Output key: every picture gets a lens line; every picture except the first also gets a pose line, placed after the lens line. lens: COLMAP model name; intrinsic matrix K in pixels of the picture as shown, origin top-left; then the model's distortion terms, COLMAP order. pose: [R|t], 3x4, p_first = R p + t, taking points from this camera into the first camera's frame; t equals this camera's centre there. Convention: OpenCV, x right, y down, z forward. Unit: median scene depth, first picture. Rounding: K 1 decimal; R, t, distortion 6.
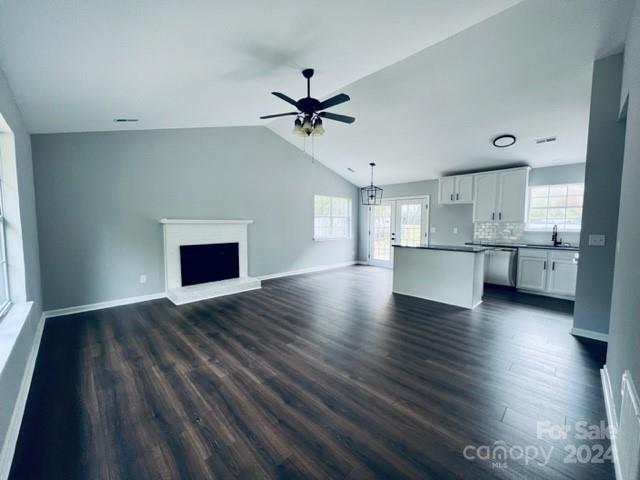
lens RADIAL K [[251.9, 0, 316.8], [0, 251.9, 240.7], [0, 0, 1]] dist [0.001927, 0.000128]
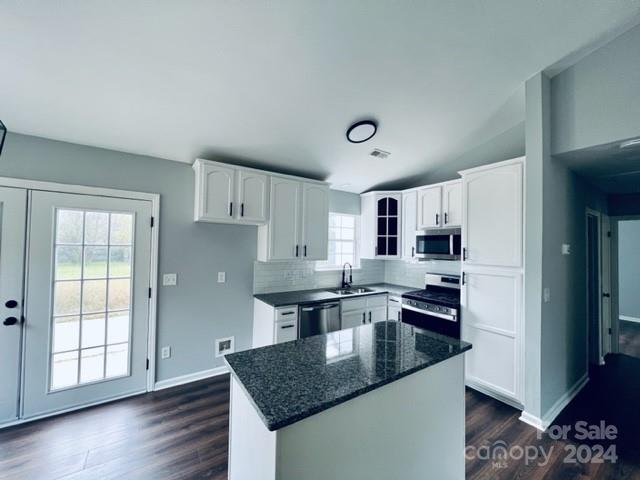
lens RADIAL K [[251.9, 0, 320.1], [0, 251.9, 242.0], [0, 0, 1]] dist [0.001927, 0.000128]
pose [[0.189483, 0.023719, 0.981597, 0.099930], [0.057502, 0.997724, -0.035209, -0.078801], [-0.980199, 0.063115, 0.187688, 0.702815]]
